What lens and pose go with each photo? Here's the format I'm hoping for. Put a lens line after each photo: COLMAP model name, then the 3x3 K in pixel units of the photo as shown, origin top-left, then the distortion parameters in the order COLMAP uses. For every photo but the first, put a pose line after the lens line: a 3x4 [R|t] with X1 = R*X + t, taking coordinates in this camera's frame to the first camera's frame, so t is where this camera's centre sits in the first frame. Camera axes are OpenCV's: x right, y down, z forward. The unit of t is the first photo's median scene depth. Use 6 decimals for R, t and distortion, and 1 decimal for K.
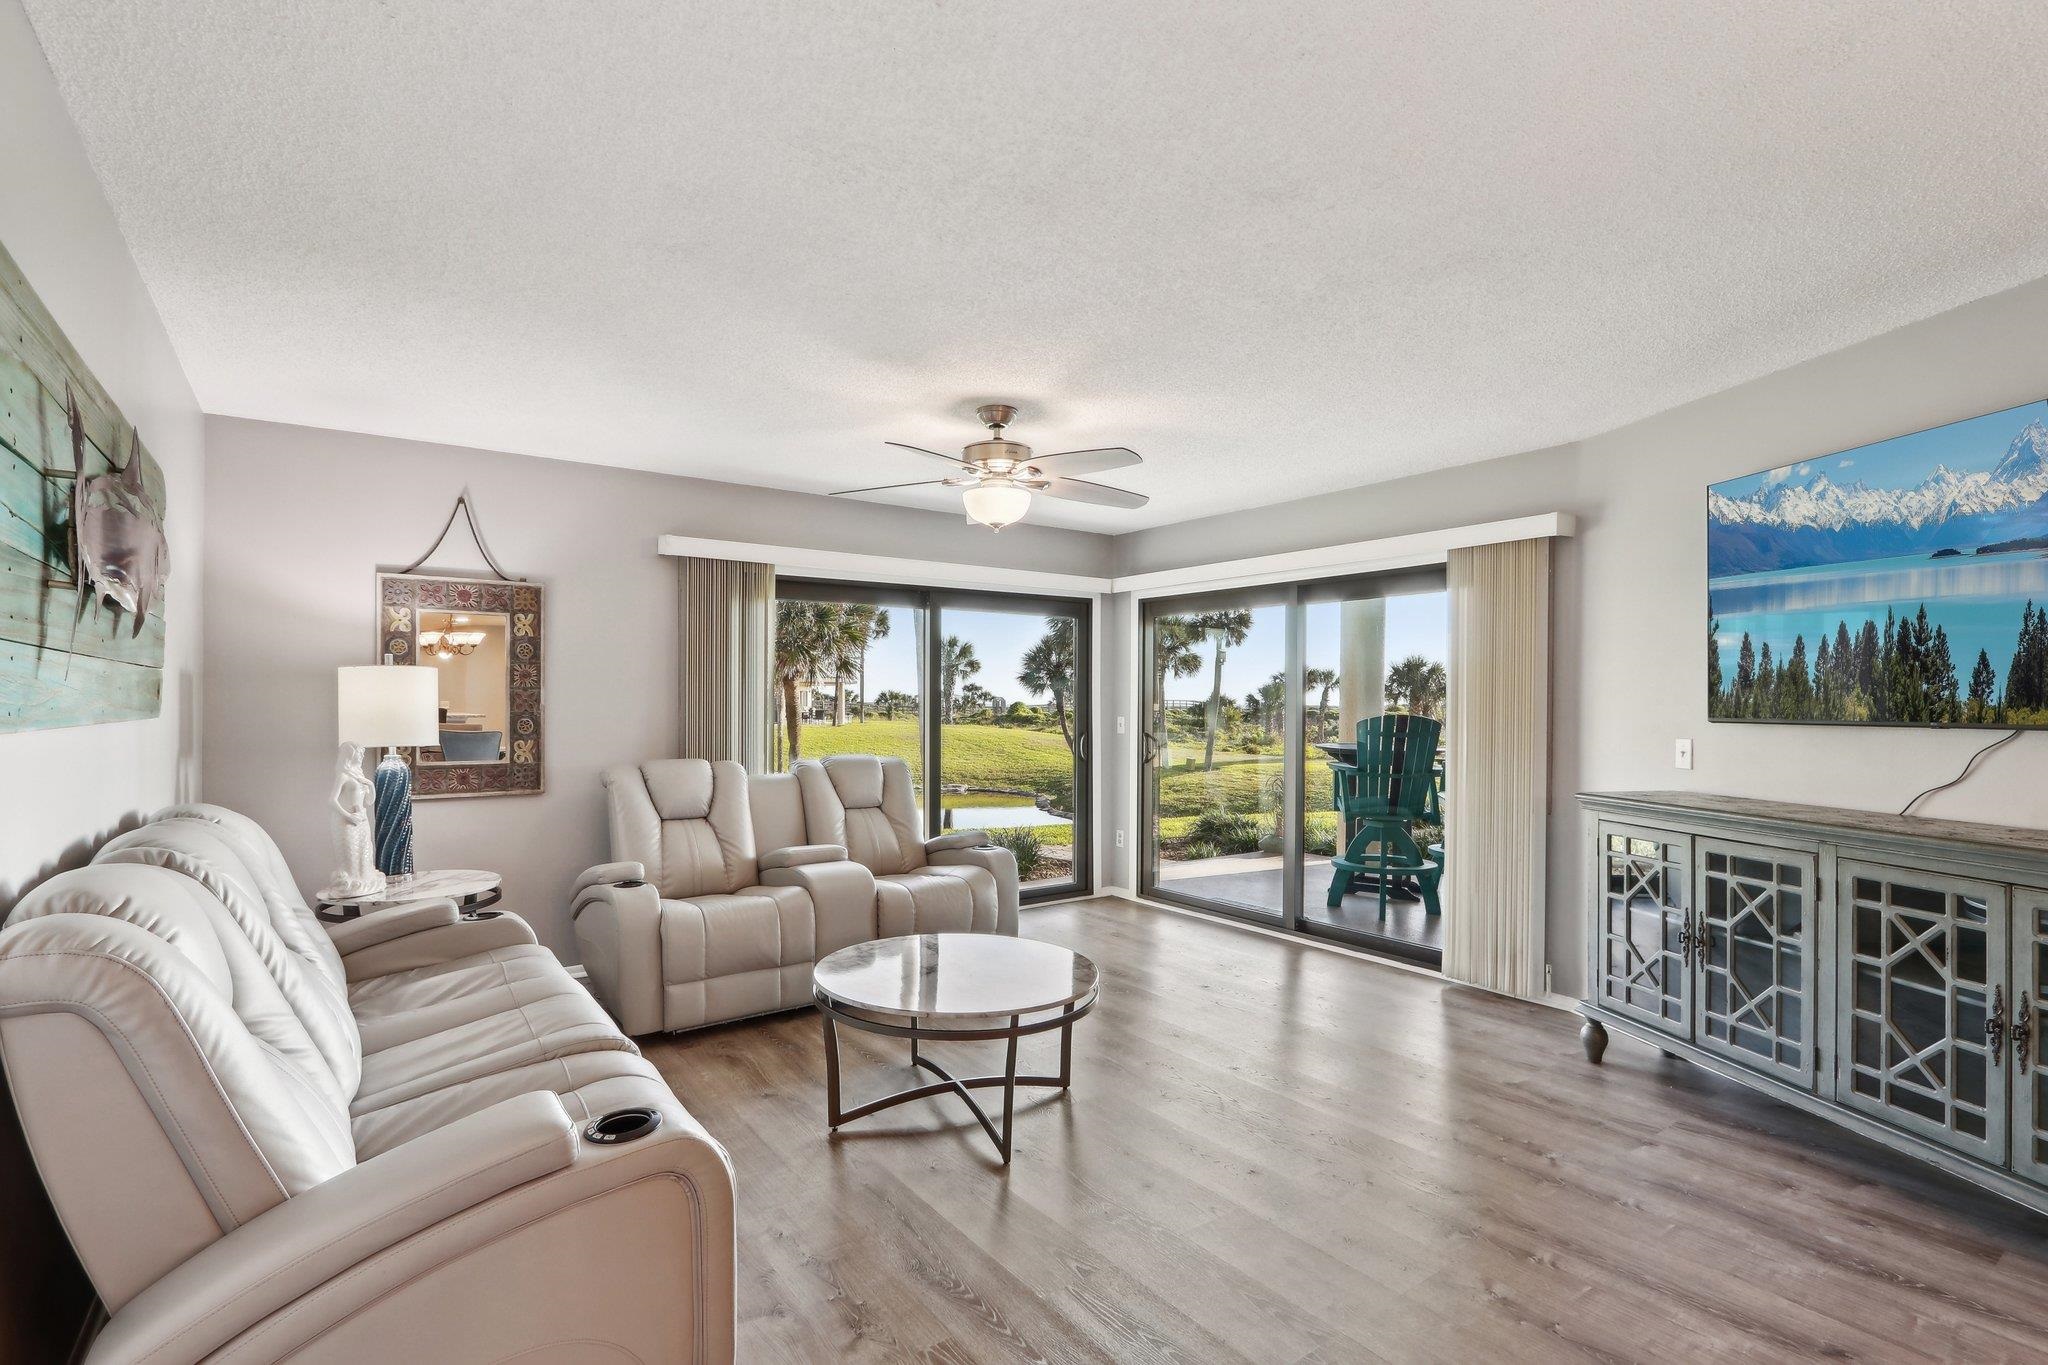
lens RADIAL K [[952.3, 0, 1000.4], [0, 952.3, 708.6], [0, 0, 1]] dist [-0.023357, -0.000203]
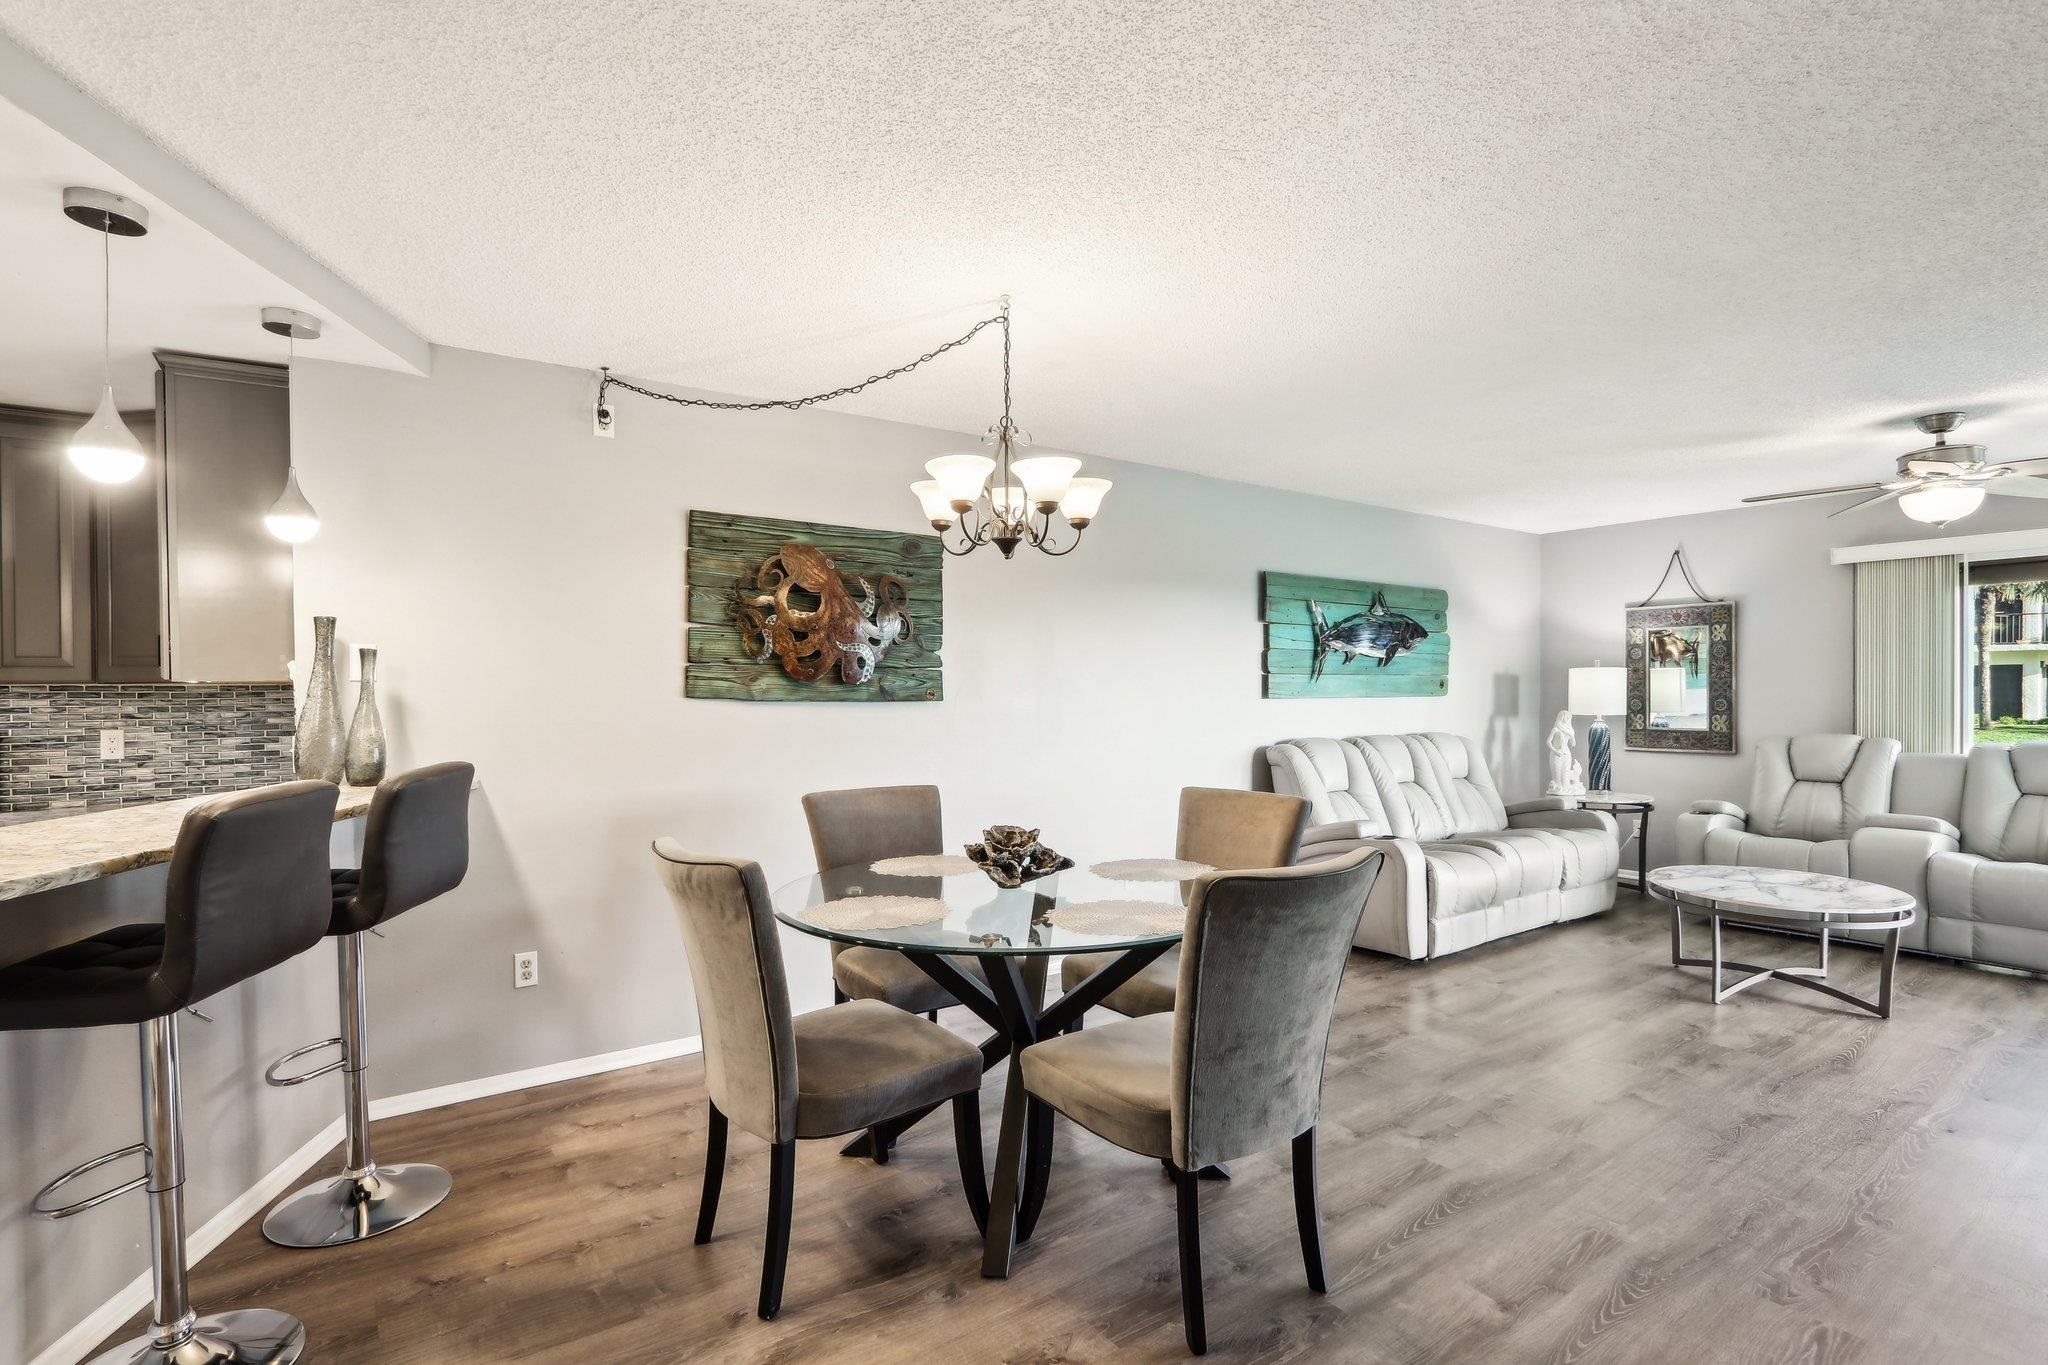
lens RADIAL K [[973.7, 0, 1004.1], [0, 973.7, 706.5], [0, 0, 1]] dist [-0.014976, -0.000455]
pose [[-0.000640, 0.011653, -0.999932, 0.632173], [0.000129, 0.999932, 0.011653, 0.002964], [1.000000, -0.000122, -0.000642, -0.039685]]
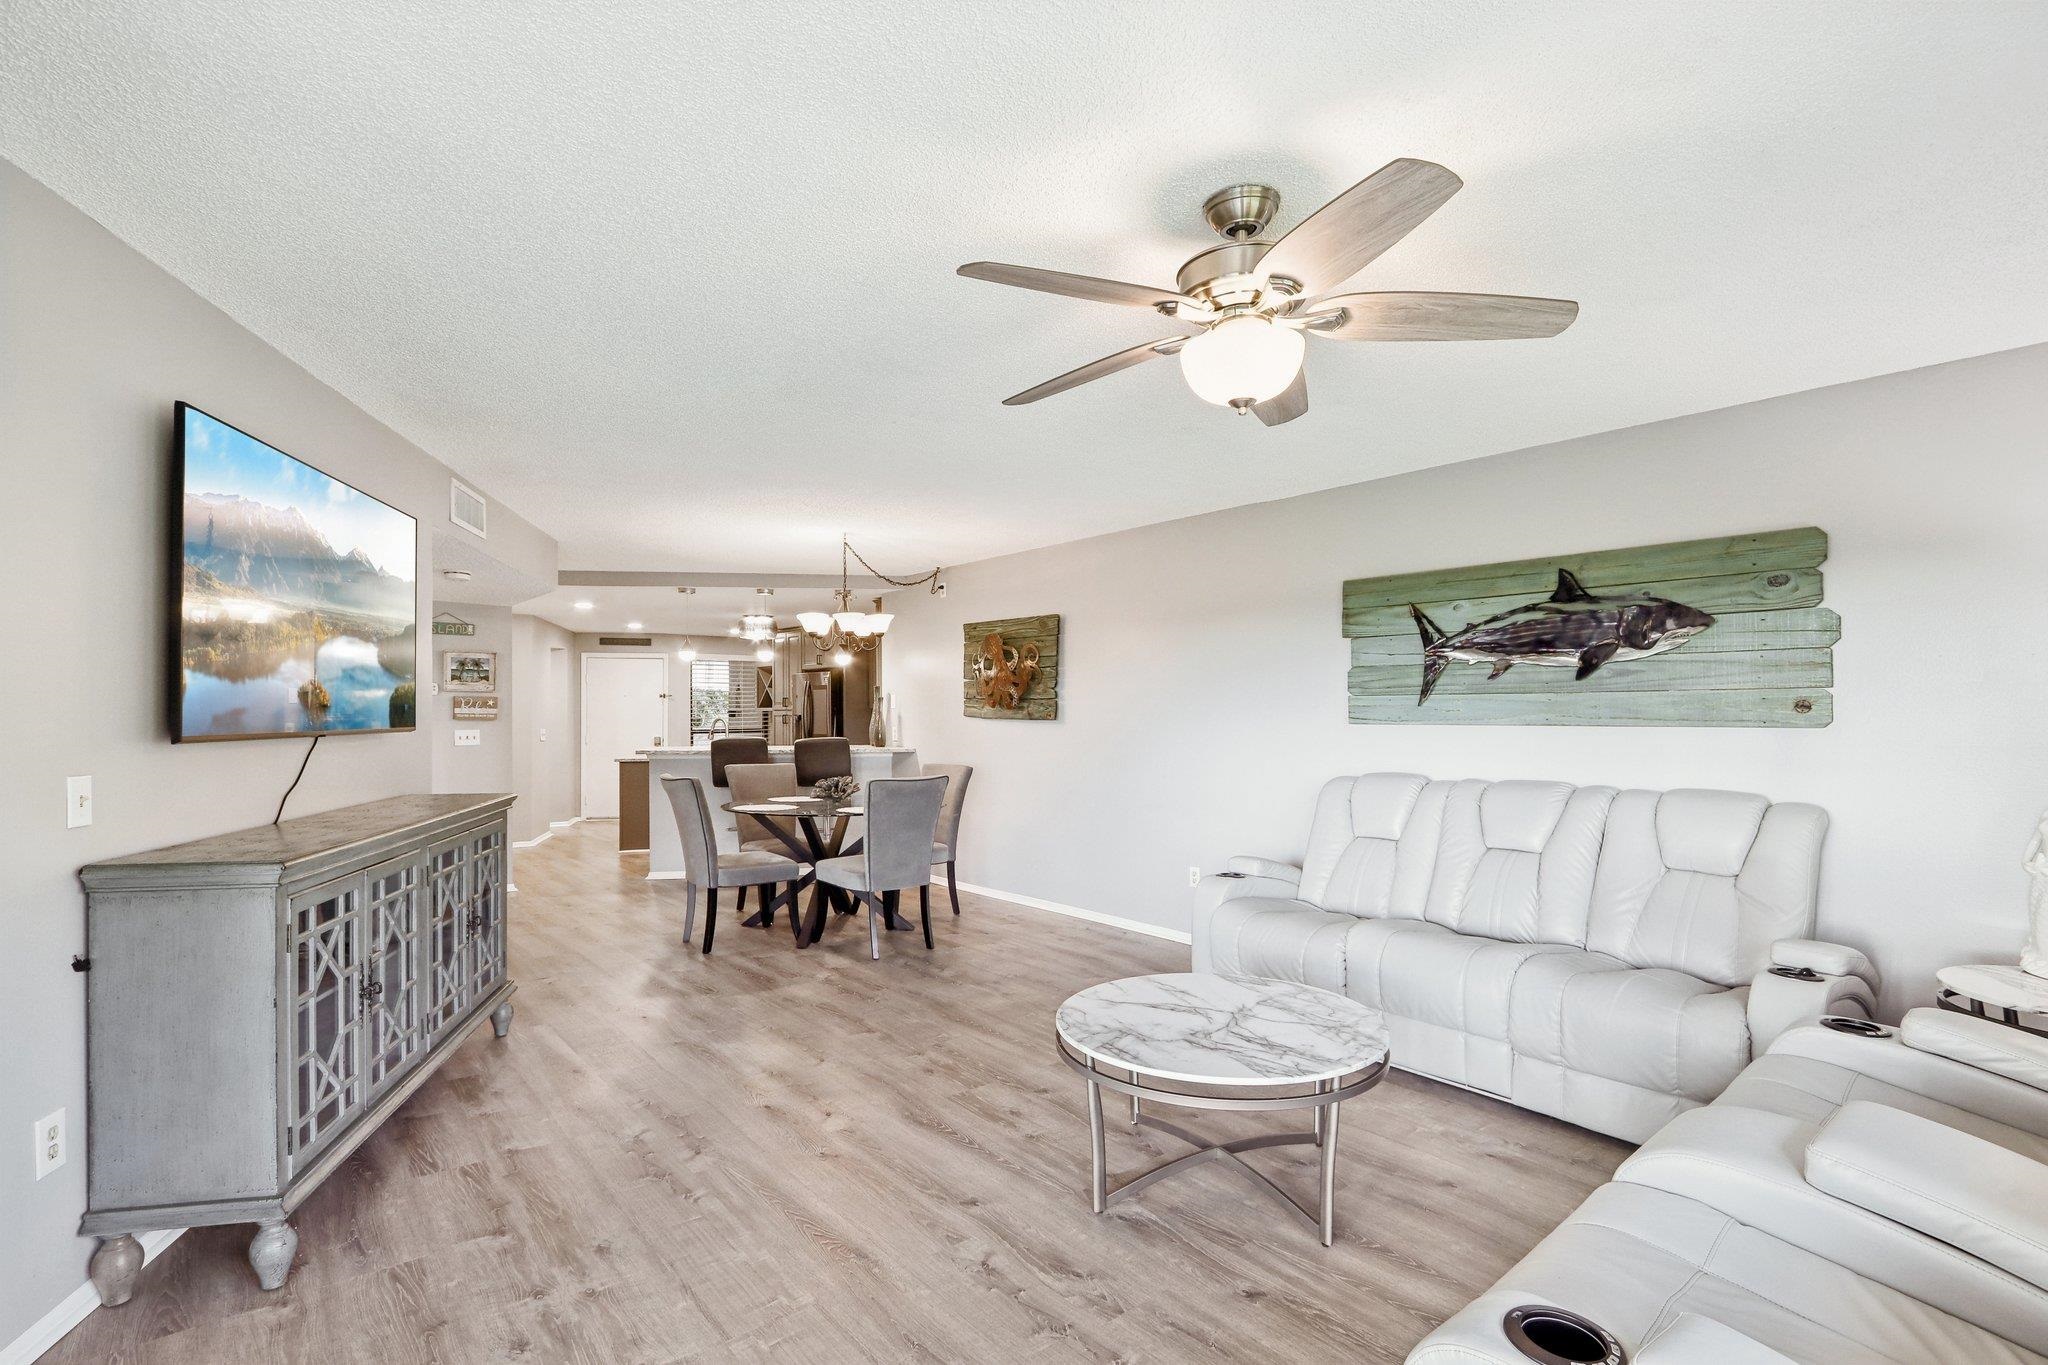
lens RADIAL K [[980.3, 0, 995.3], [0, 980.3, 697.8], [0, 0, 1]] dist [-0.015211, 0.000079]
pose [[-0.998778, -0.000795, -0.049413, 0.095659], [-0.000424, 0.999972, -0.007507, -0.008303], [0.049418, -0.007477, -0.998750, 0.926503]]
